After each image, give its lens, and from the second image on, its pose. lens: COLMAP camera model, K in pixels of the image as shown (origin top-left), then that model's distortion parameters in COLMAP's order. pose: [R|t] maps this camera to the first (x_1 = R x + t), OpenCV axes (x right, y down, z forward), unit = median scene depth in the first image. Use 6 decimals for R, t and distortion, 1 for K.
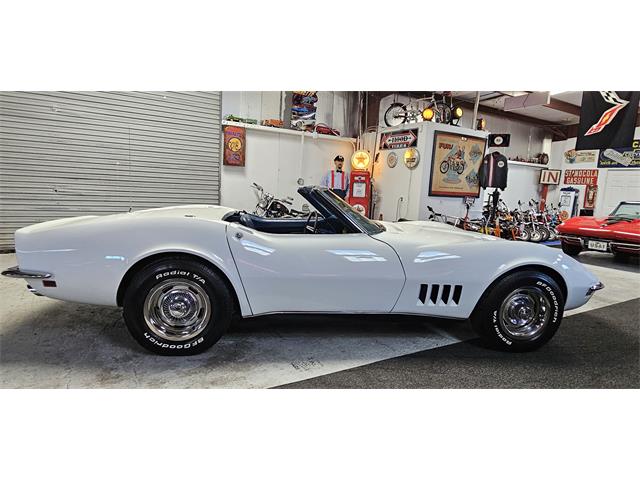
lens RADIAL K [[387.4, 0, 317.0], [0, 387.4, 239.5], [0, 0, 1]] dist [-0.002798, -0.001311]
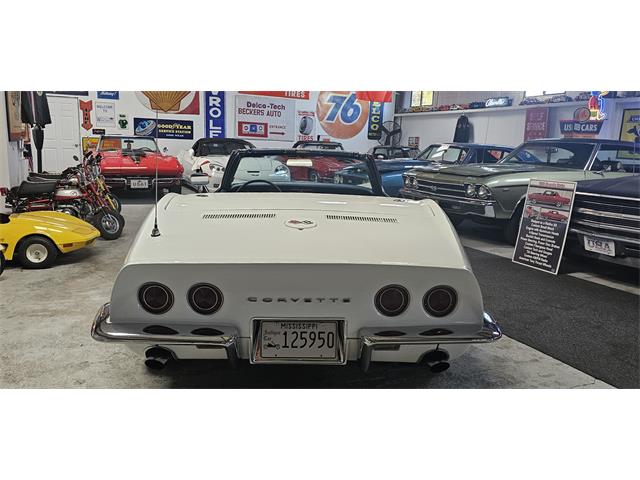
lens RADIAL K [[523.0, 0, 318.2], [0, 523.0, 238.1], [0, 0, 1]] dist [0.036863, -0.000578]
pose [[0.127133, -0.228315, 0.965251, -0.495040], [0.109155, 0.970457, 0.215170, -0.083206], [-0.985861, 0.078007, 0.148299, 0.351334]]
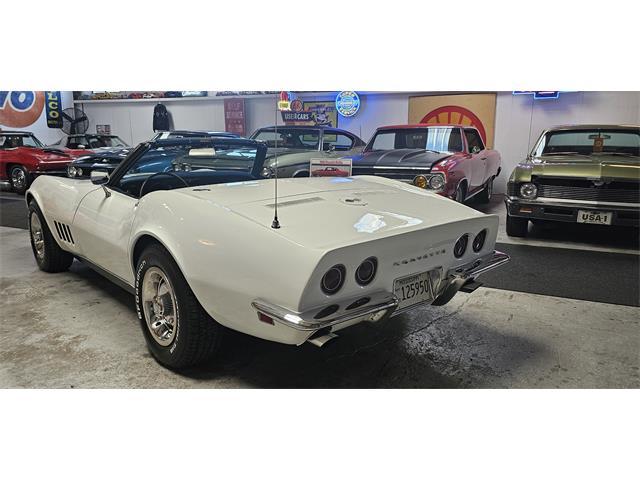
lens RADIAL K [[494.9, 0, 323.5], [0, 494.9, 238.1], [0, 0, 1]] dist [0.061426, -0.049104]
pose [[-0.537632, -0.224708, 0.812686, -0.467291], [0.080543, 0.945741, 0.314781, -0.110384], [-0.839324, 0.234692, -0.490362, 0.592616]]
